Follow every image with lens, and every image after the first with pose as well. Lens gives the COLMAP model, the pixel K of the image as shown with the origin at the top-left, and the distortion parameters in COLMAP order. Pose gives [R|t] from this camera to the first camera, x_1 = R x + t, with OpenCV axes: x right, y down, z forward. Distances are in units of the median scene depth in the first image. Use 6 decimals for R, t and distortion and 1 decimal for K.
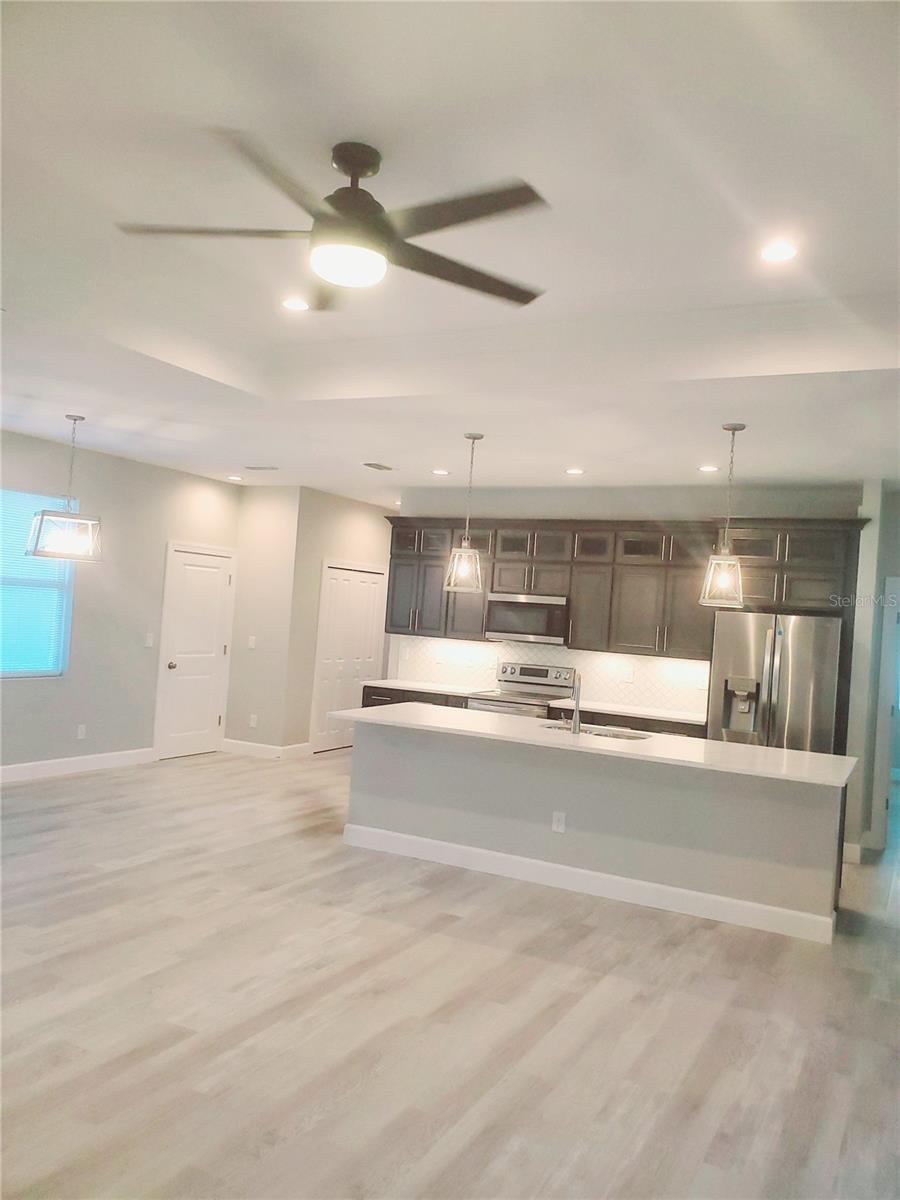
lens RADIAL K [[920.9, 0, 449.6], [0, 920.9, 614.6], [0, 0, 1]] dist [0.088629, -0.116275]
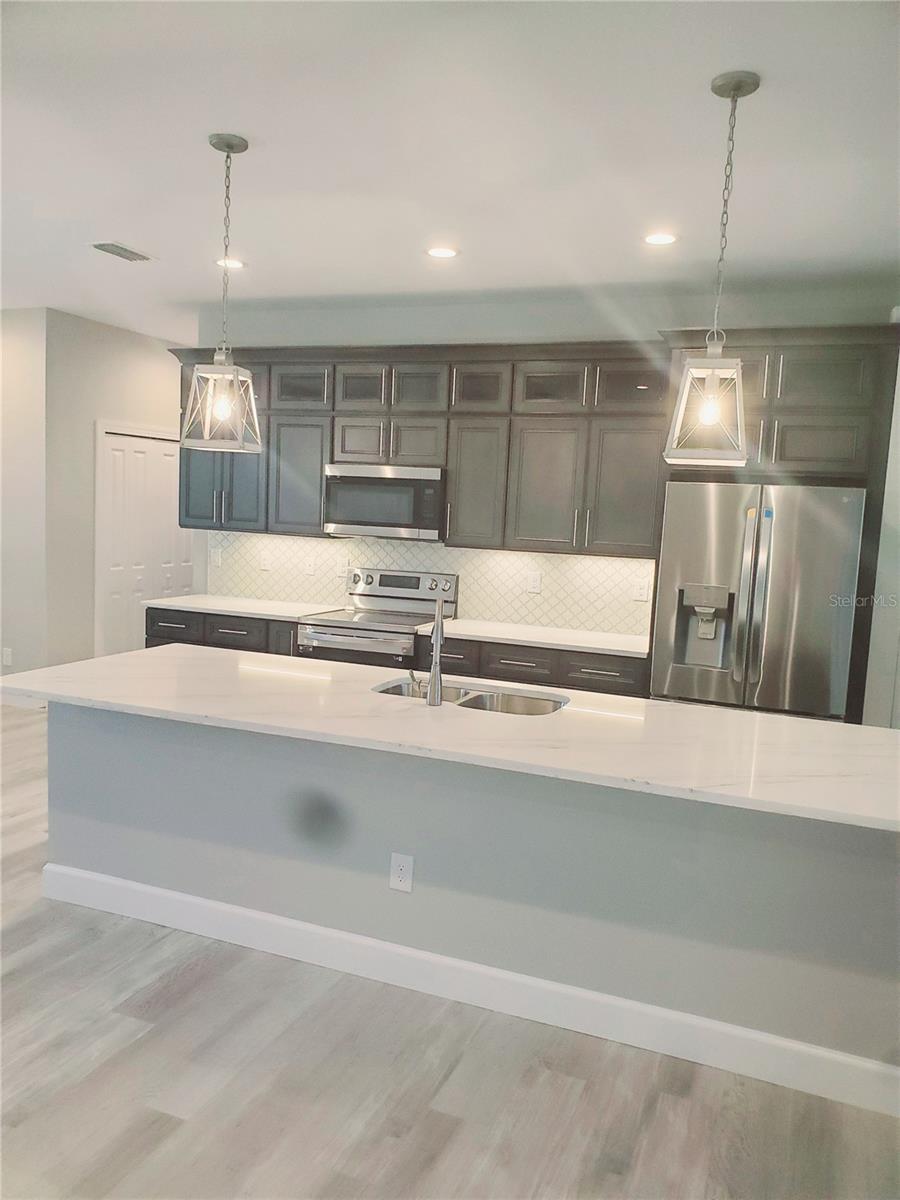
lens RADIAL K [[920.9, 0, 449.6], [0, 920.9, 614.6], [0, 0, 1]] dist [0.088629, -0.116275]
pose [[0.995709, -0.029502, 0.087711, 0.078069], [0.019025, 0.992835, 0.117973, 0.008189], [-0.090563, -0.115798, 0.989136, 0.364093]]
